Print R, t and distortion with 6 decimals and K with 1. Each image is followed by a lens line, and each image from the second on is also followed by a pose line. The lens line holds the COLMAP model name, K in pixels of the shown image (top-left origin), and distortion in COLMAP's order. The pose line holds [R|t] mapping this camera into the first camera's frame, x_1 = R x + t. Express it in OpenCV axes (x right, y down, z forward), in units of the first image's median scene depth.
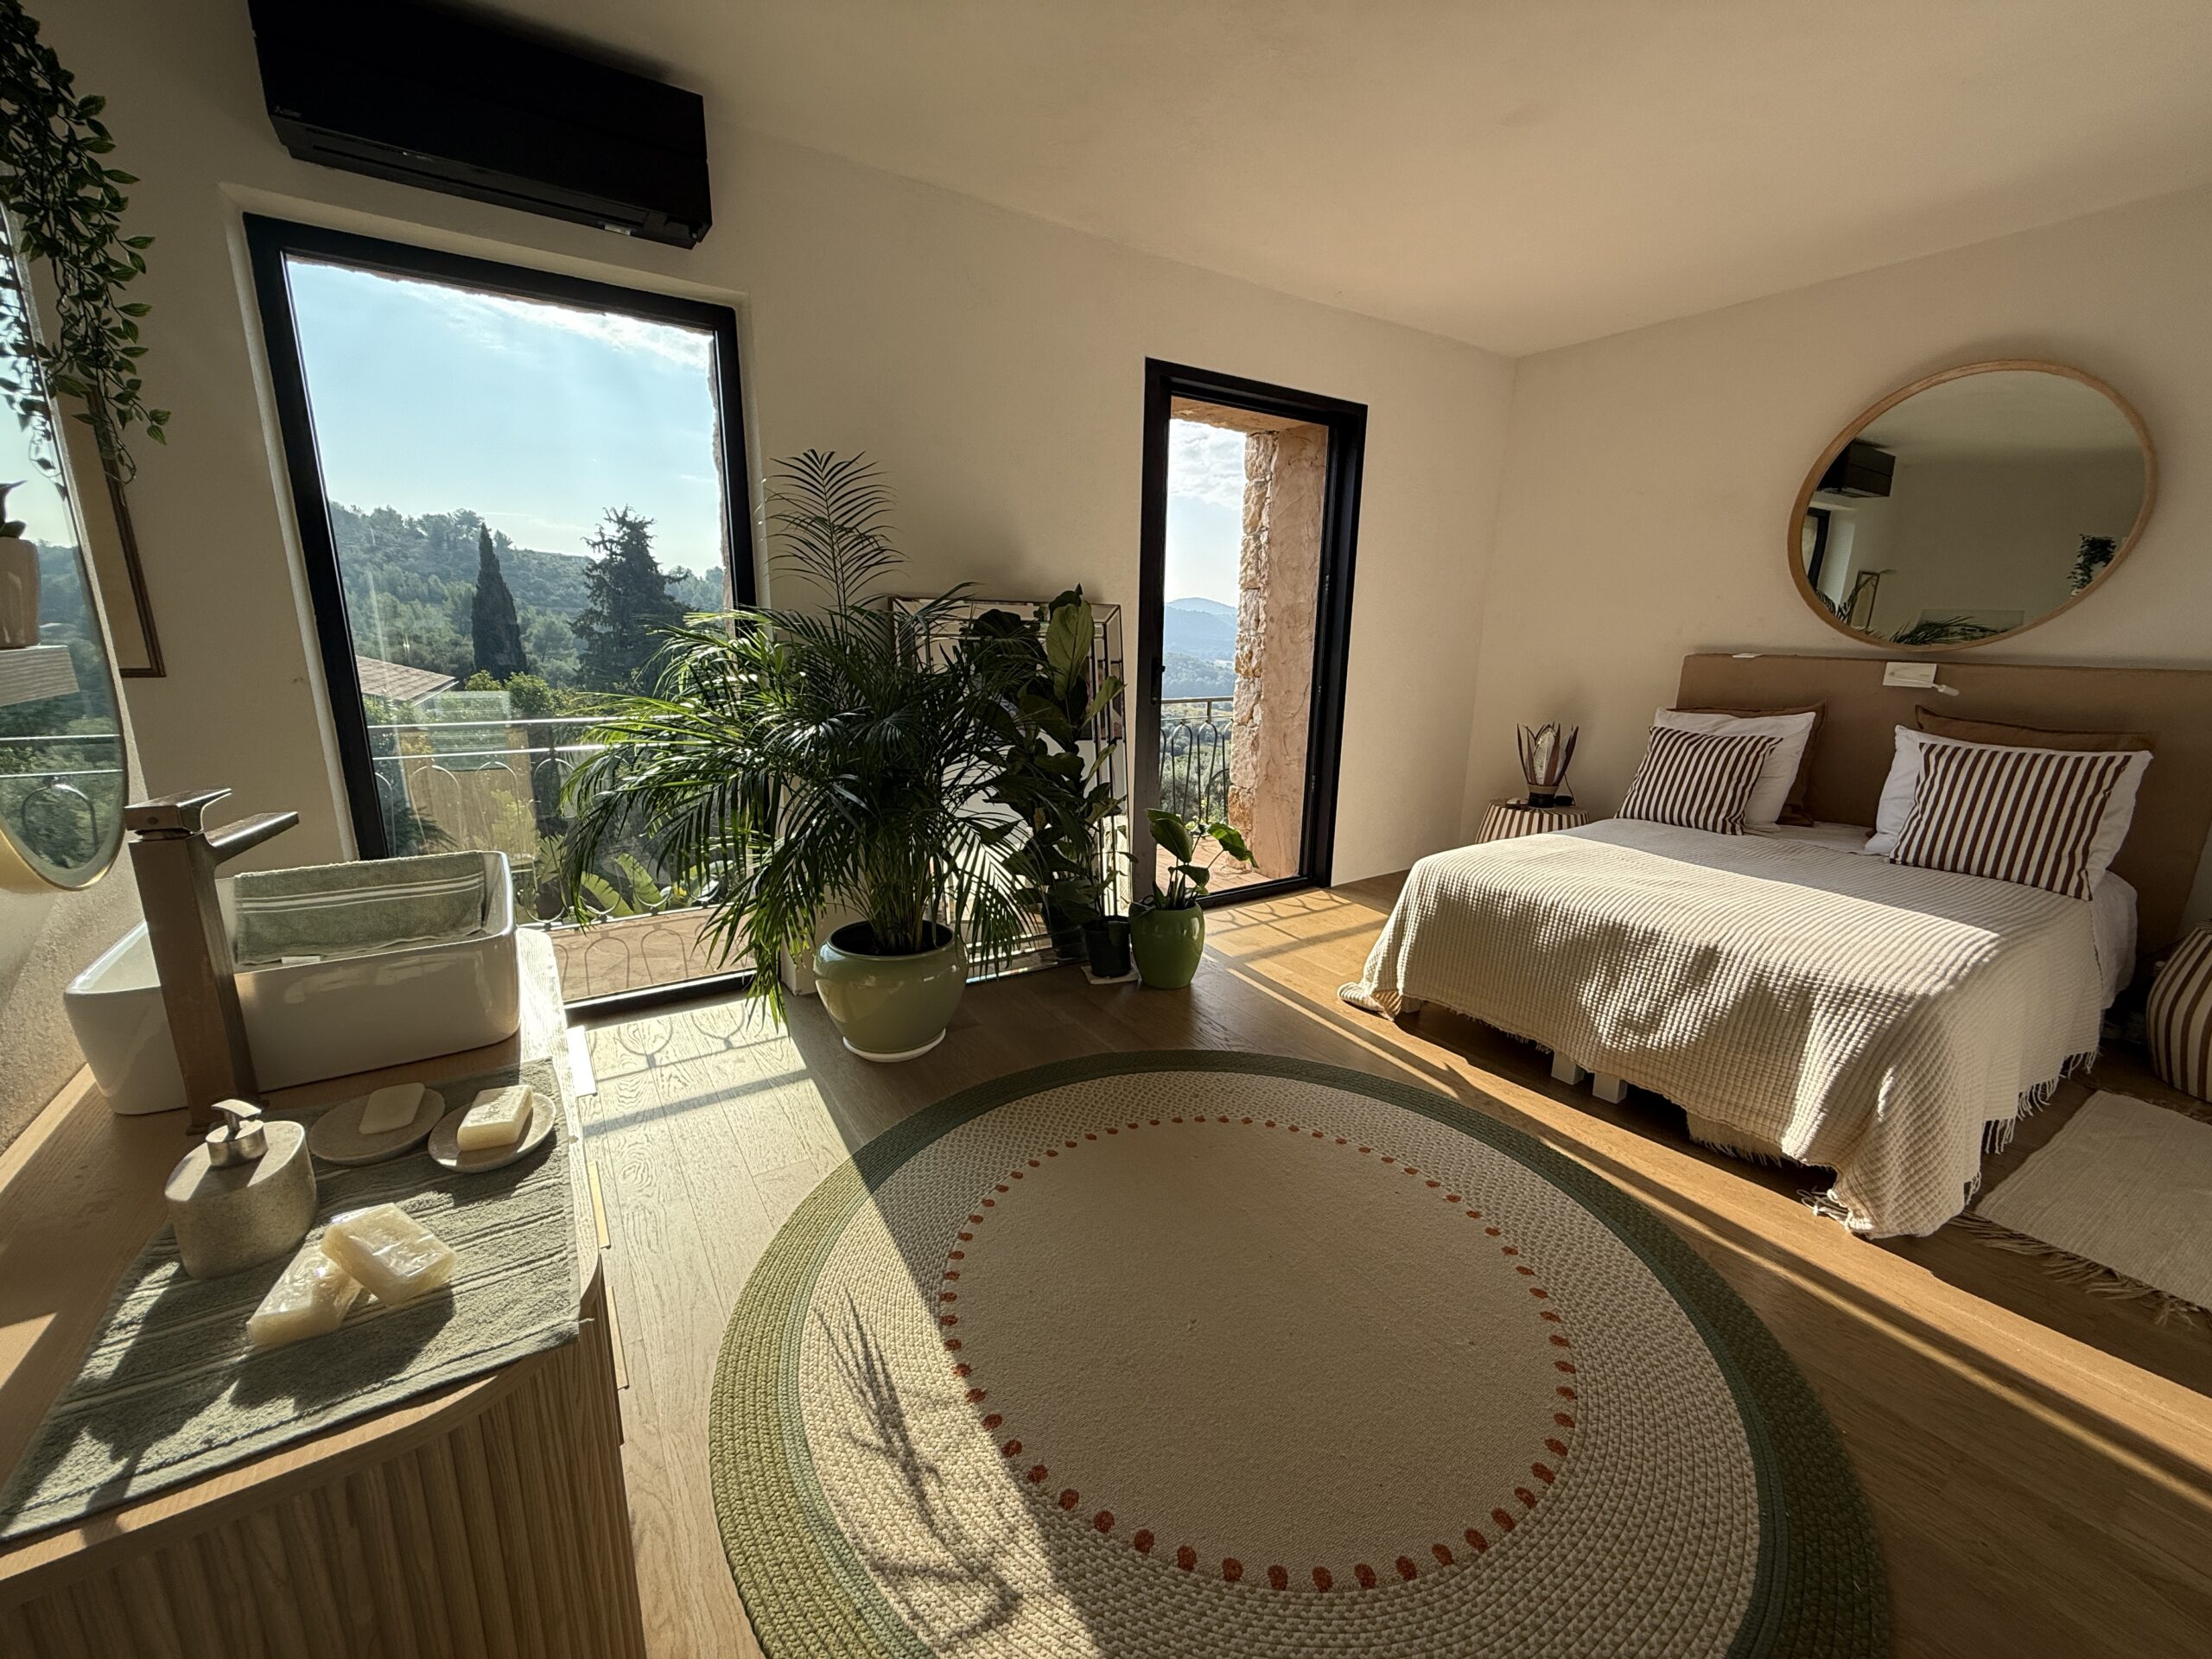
lens RADIAL K [[881.5, 0, 1103.2], [0, 881.5, 832.2], [0, 0, 1]] dist [0.001173, -0.000256]
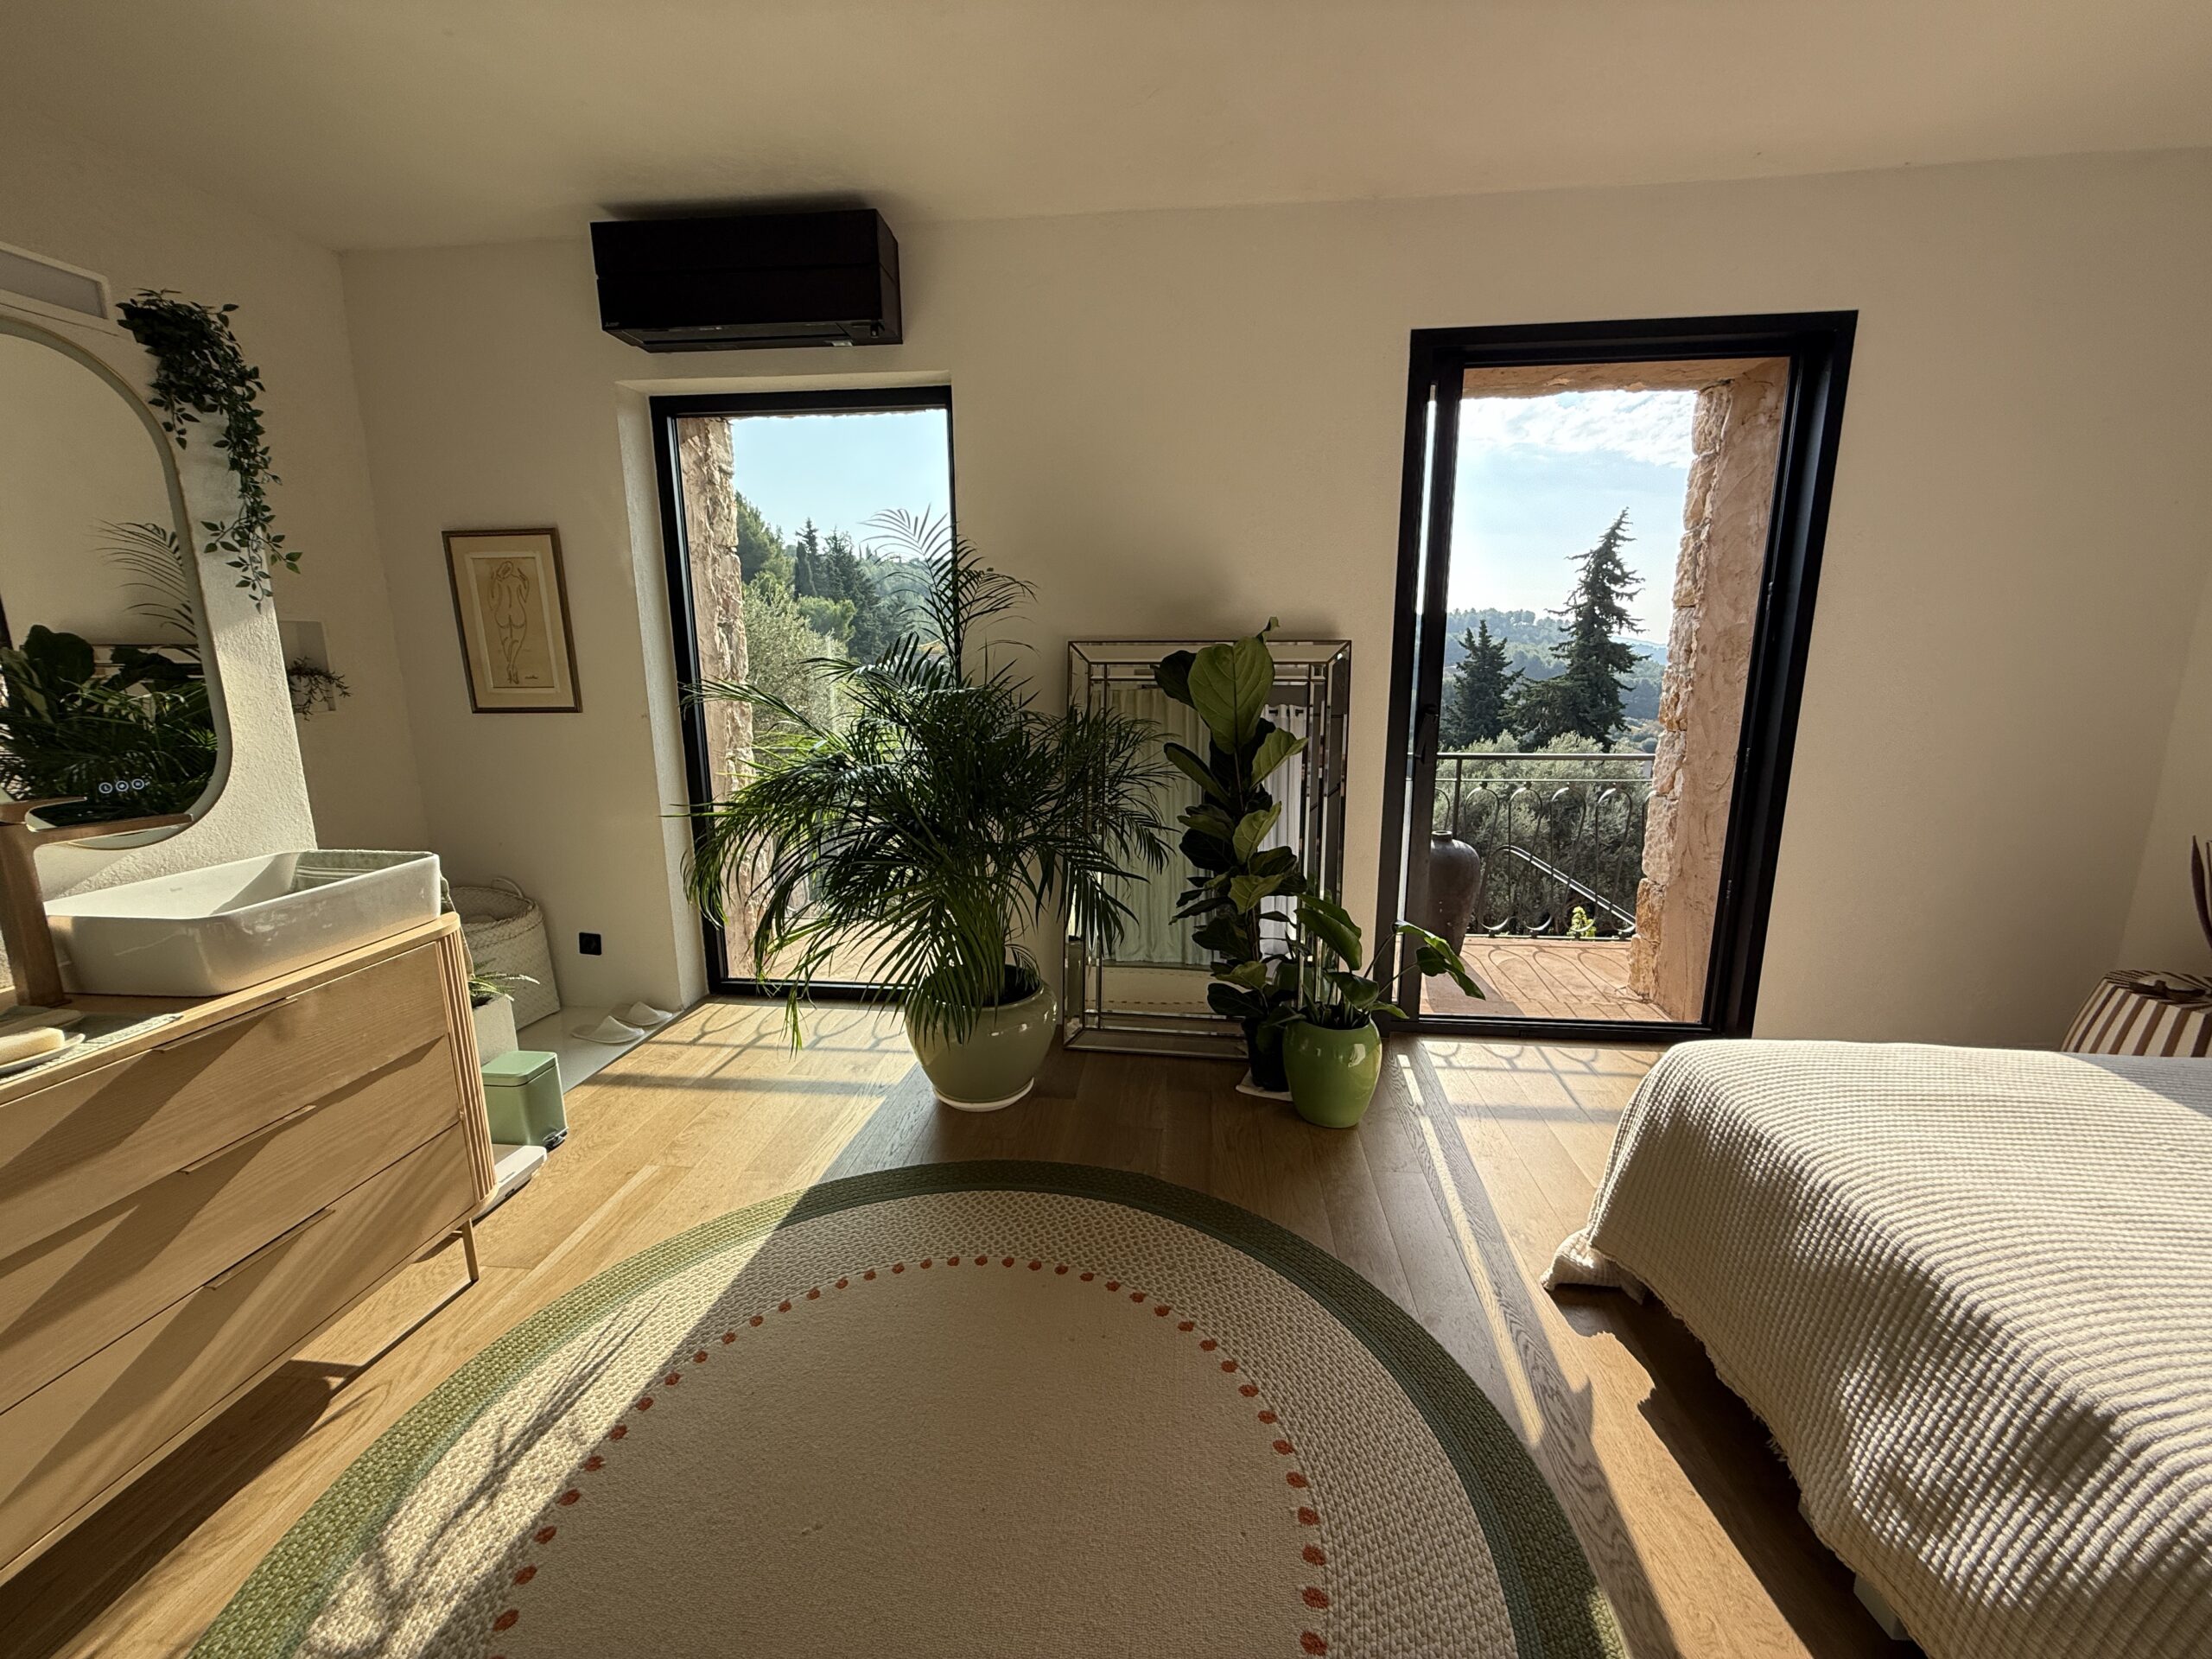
lens RADIAL K [[881.5, 0, 1103.2], [0, 881.5, 832.2], [0, 0, 1]] dist [0.001173, -0.000256]
pose [[0.776467, 0.103513, -0.621598, 0.361093], [-0.125847, 0.992017, 0.007997, -0.058851], [0.617464, 0.072017, 0.783296, 0.230613]]
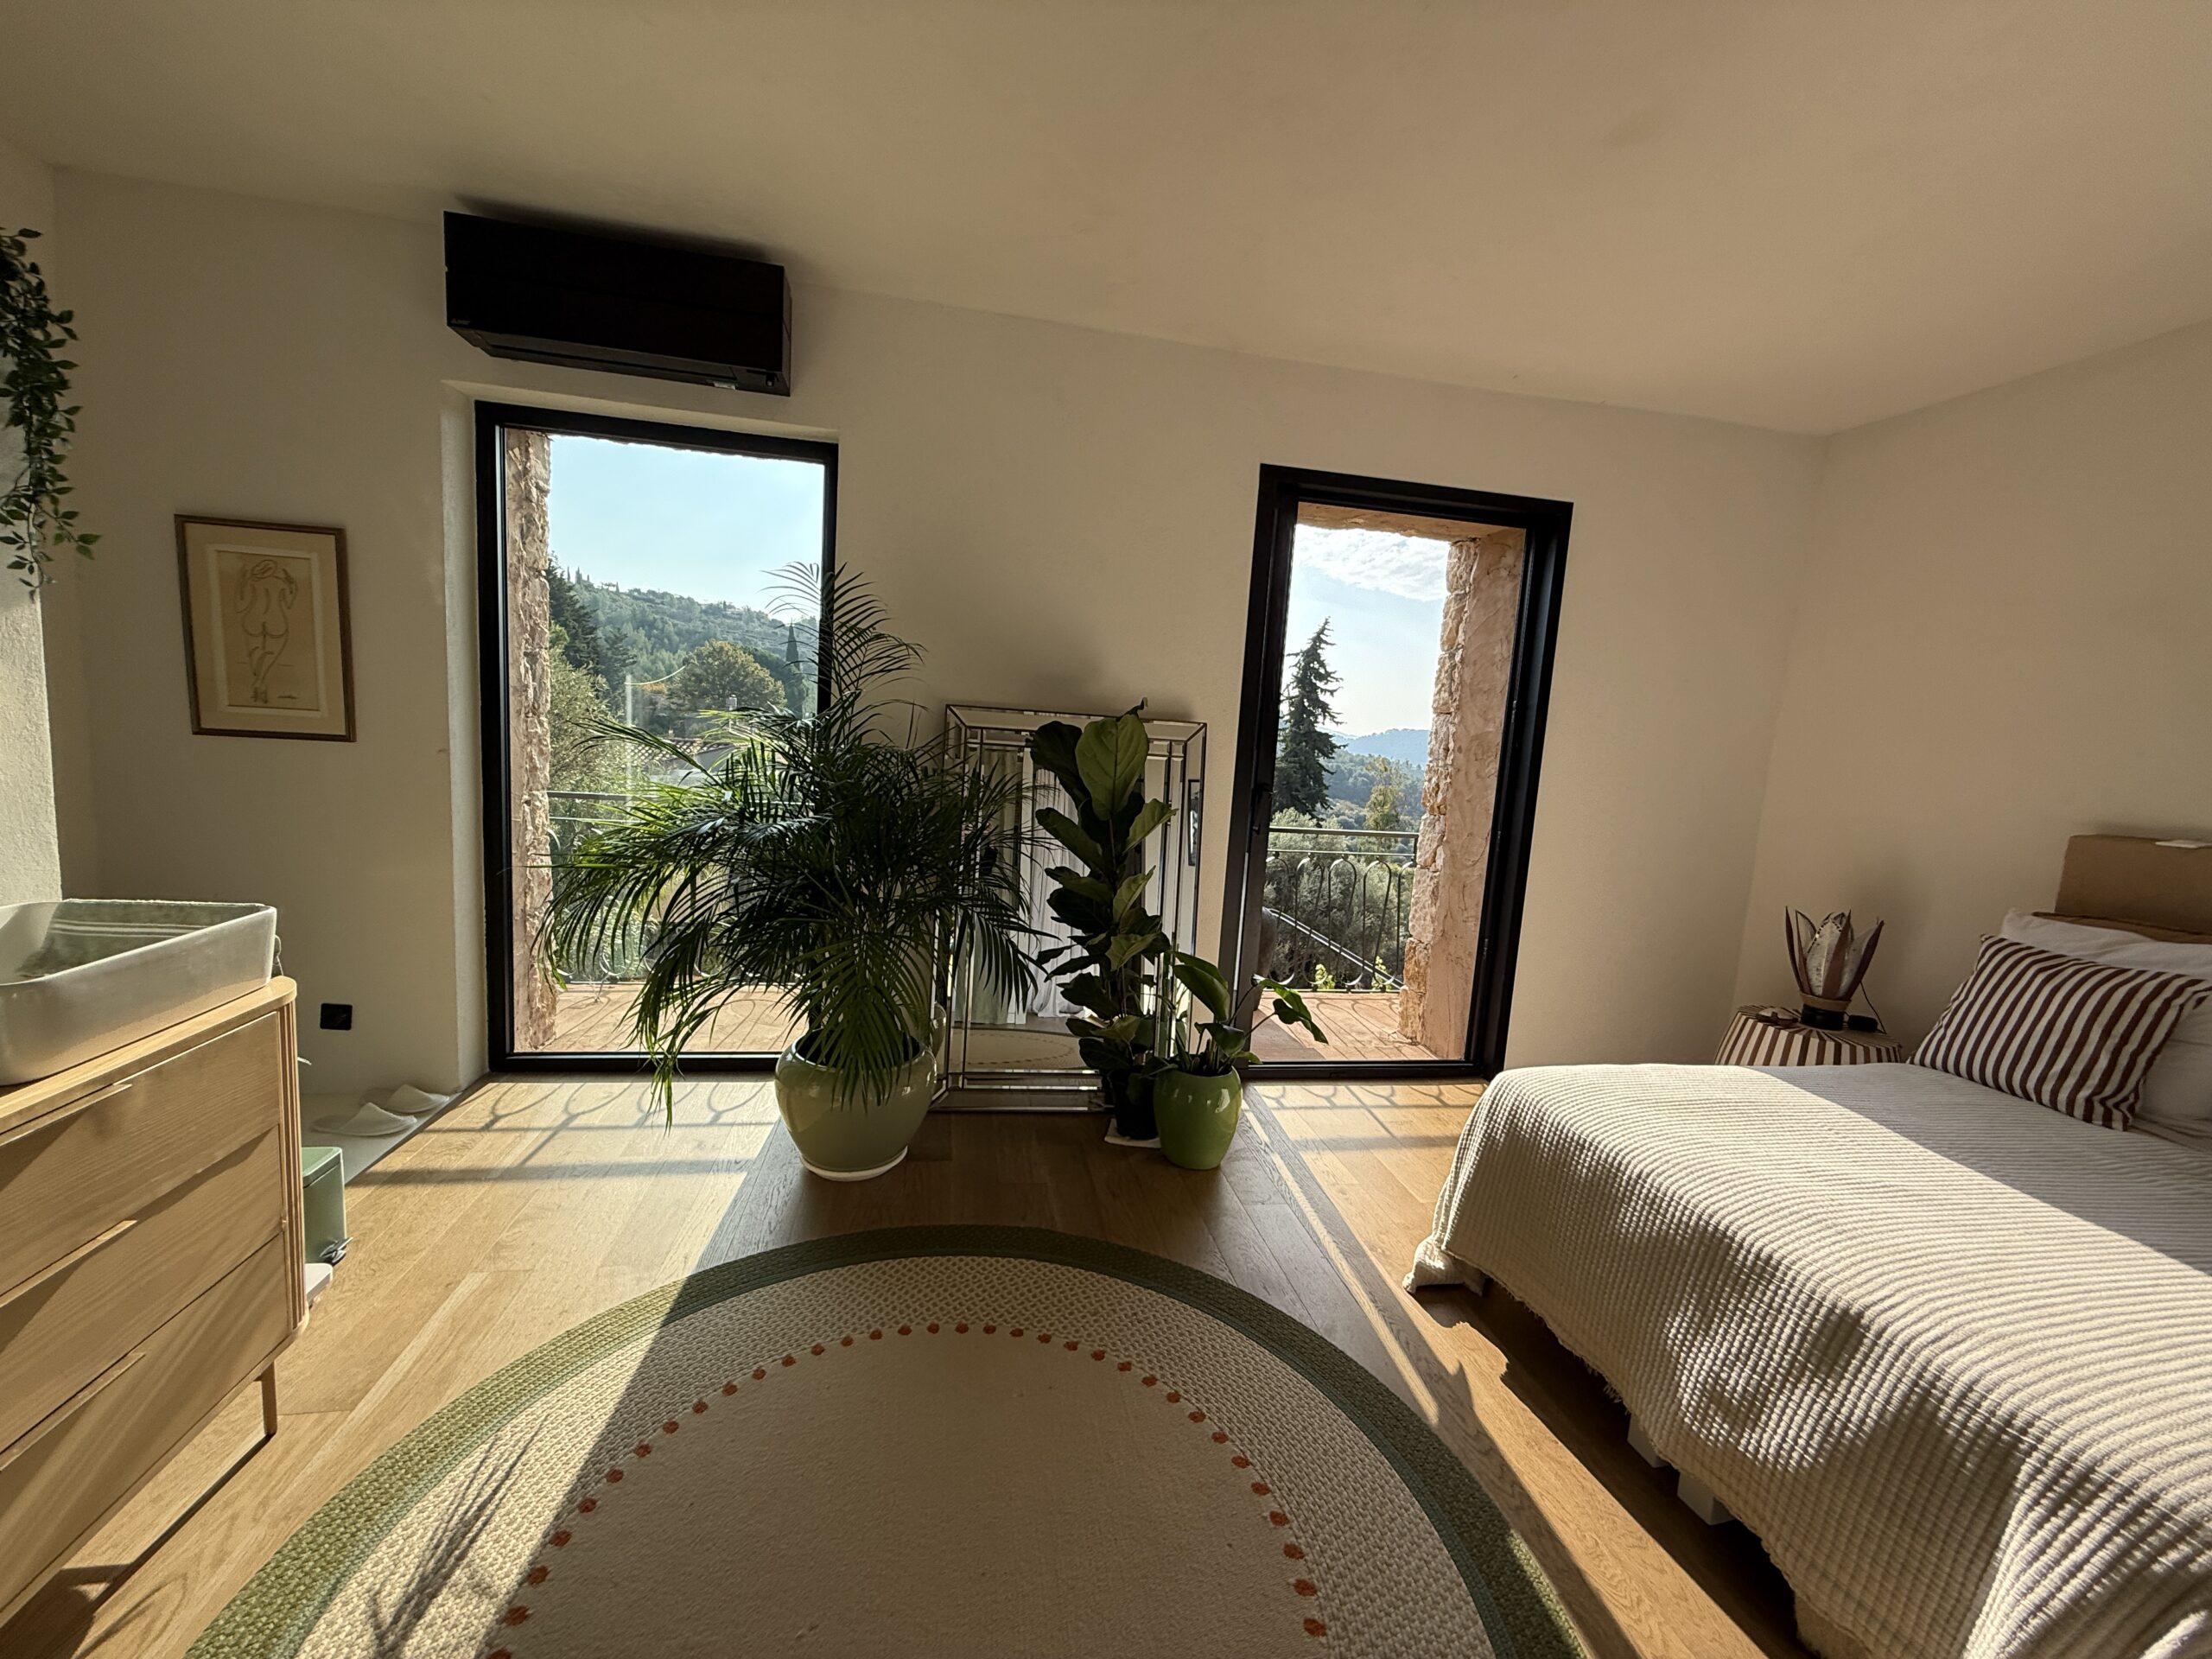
lens RADIAL K [[881.5, 0, 1103.2], [0, 881.5, 832.2], [0, 0, 1]] dist [0.001173, -0.000256]
pose [[0.920788, 0.090191, -0.379492, 0.272748], [-0.137311, 0.985575, -0.098933, -0.041517], [0.365095, 0.143205, 0.919890, 0.138766]]
